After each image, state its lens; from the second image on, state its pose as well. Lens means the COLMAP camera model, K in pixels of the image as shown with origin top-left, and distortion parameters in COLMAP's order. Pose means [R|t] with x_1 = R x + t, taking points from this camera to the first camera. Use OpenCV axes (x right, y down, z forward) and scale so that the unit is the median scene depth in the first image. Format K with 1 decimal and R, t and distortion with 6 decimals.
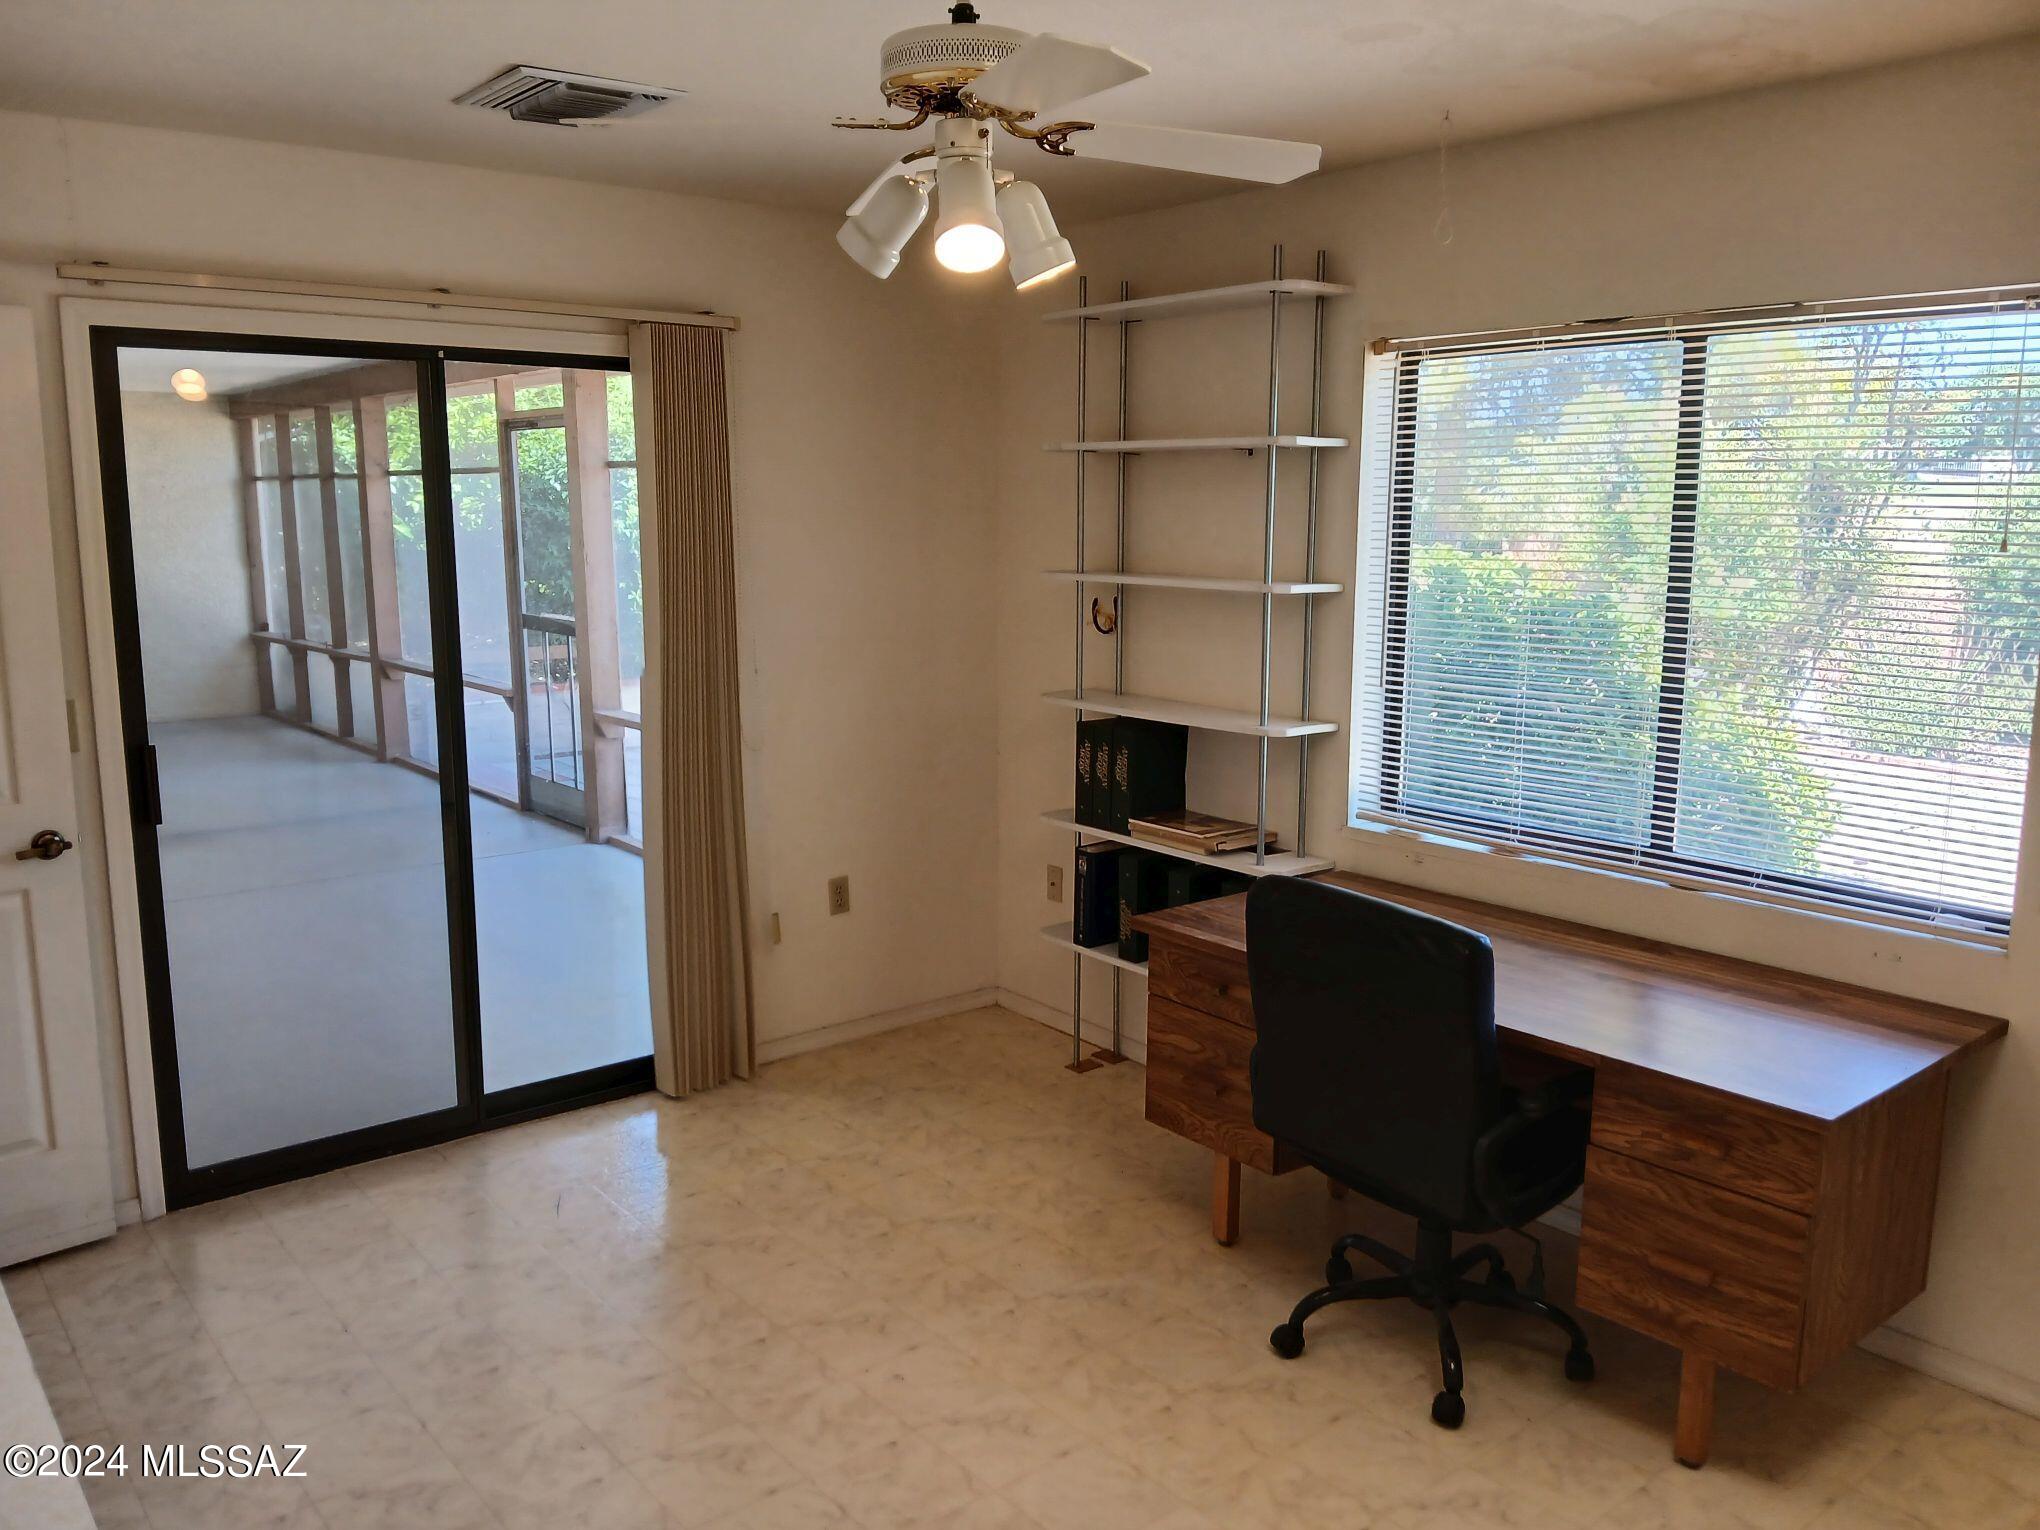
lens RADIAL K [[1574.5, 0, 980.9], [0, 1574.5, 765.2], [0, 0, 1]] dist [-0.004753, -0.005014]
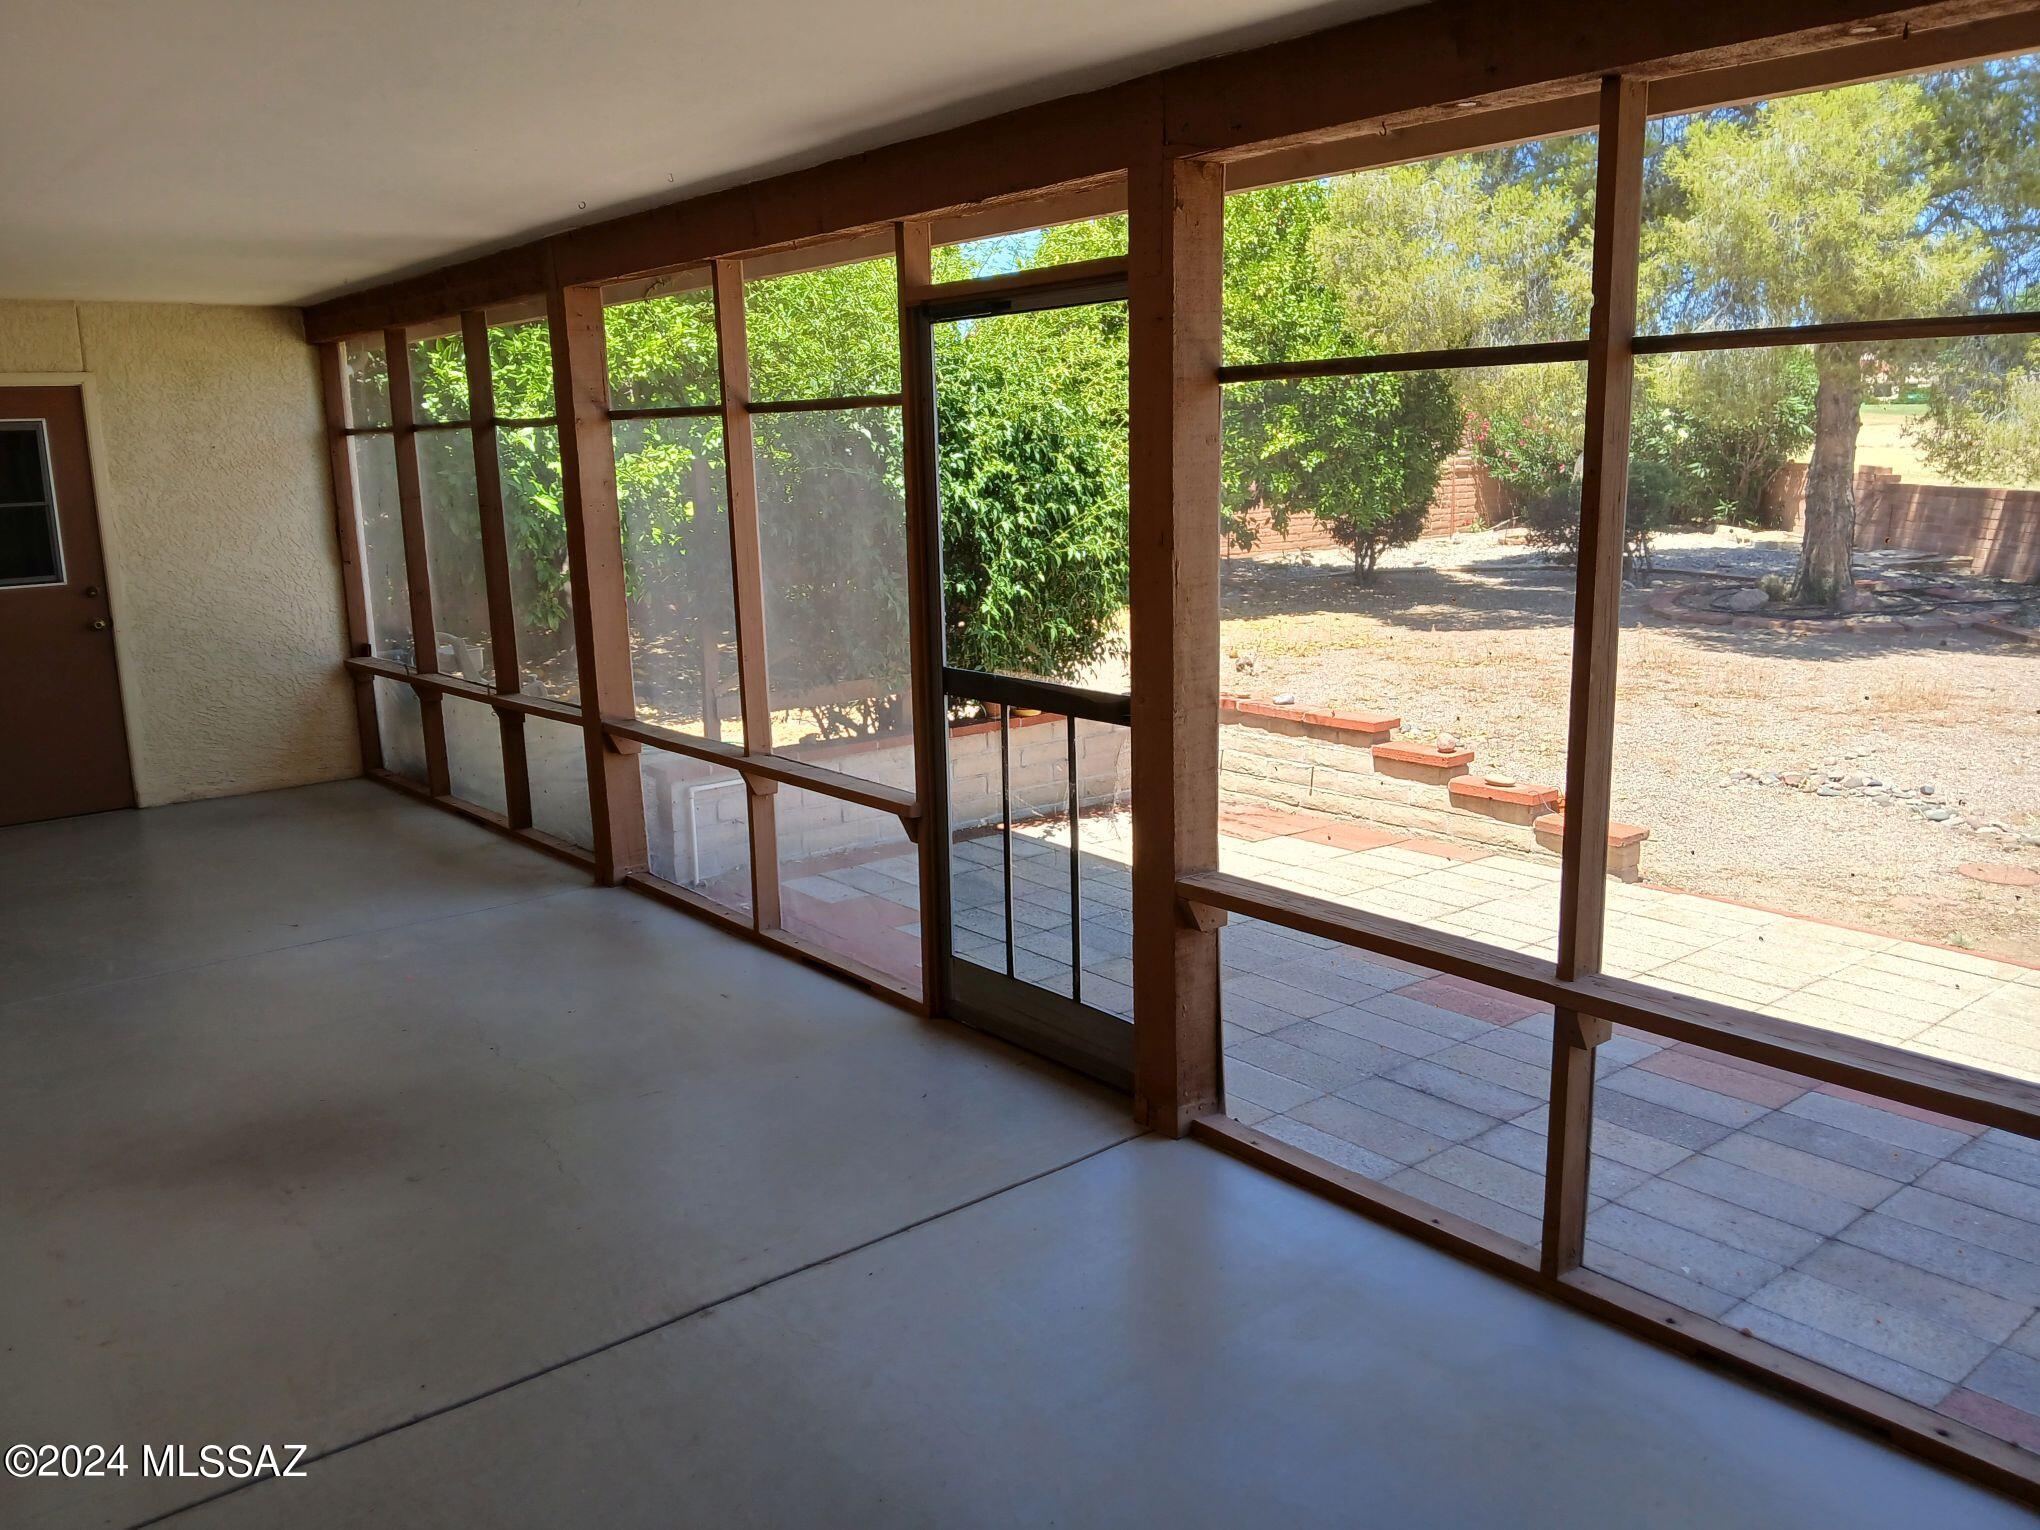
lens RADIAL K [[1574.5, 0, 980.9], [0, 1574.5, 765.2], [0, 0, 1]] dist [-0.004753, -0.005014]
pose [[0.999744, -0.022019, 0.005118, -0.284779], [0.021835, 0.999198, 0.033563, -0.081442], [-0.005853, -0.033443, 0.999424, 0.463133]]
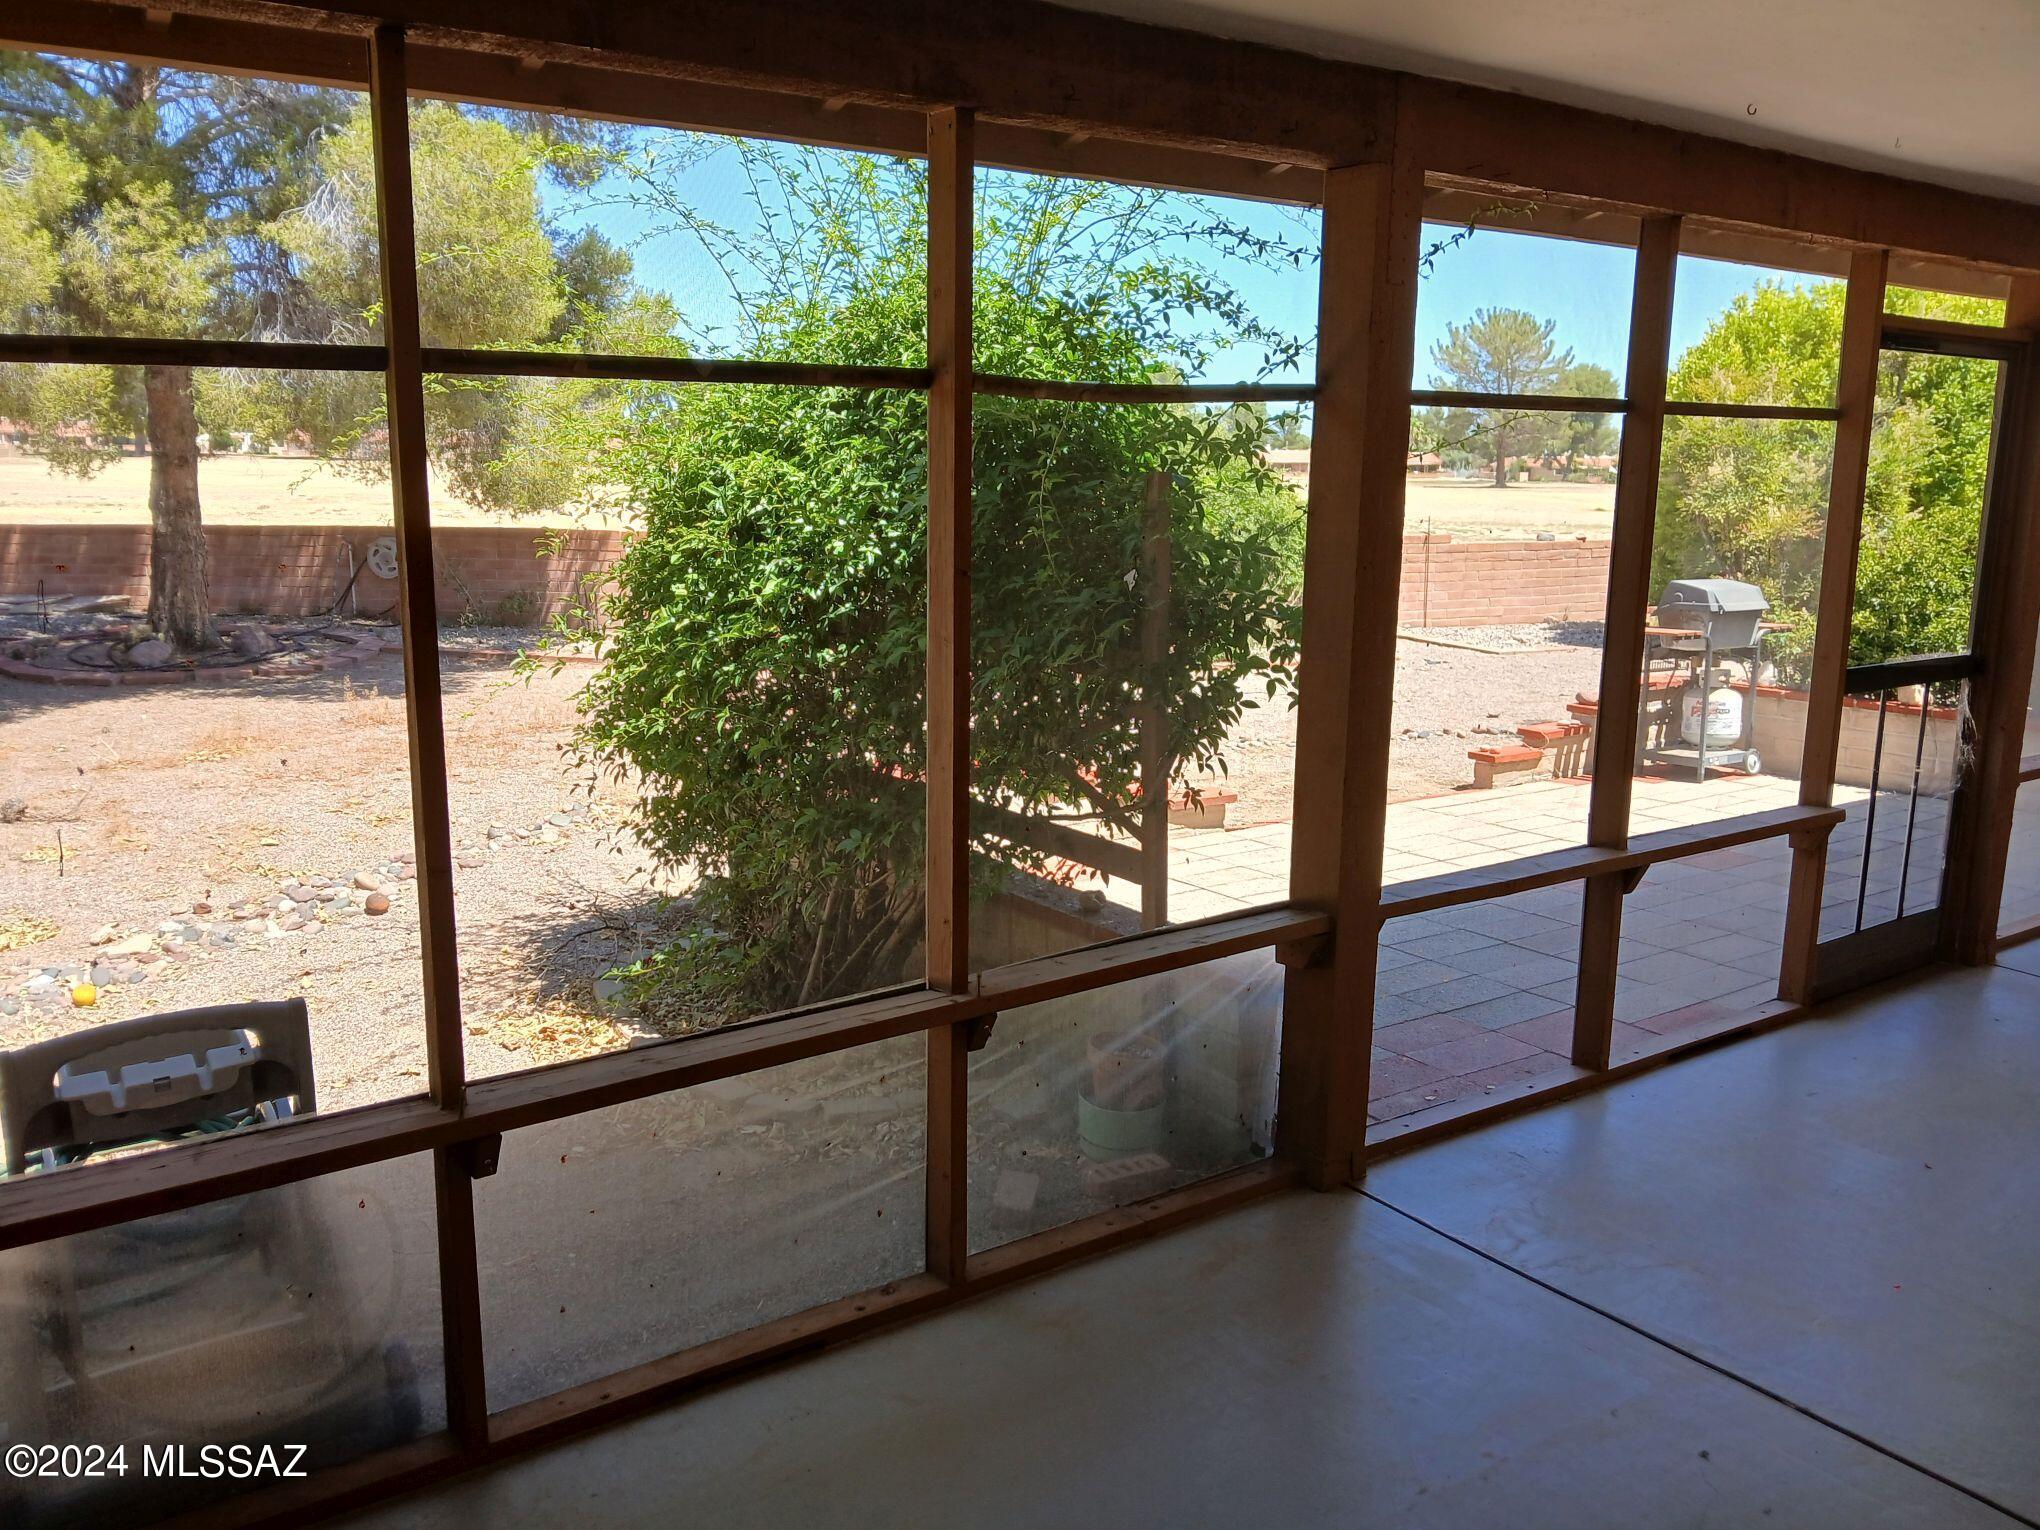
lens RADIAL K [[1692.5, 0, 1021.5], [0, 1692.5, 804.3], [0, 0, 1]] dist [-0.003317, -0.003173]
pose [[0.022373, -0.196719, 0.980205, -0.897387], [0.159606, 0.968578, 0.190742, -0.212479], [-0.986927, 0.152179, 0.053068, 1.252327]]
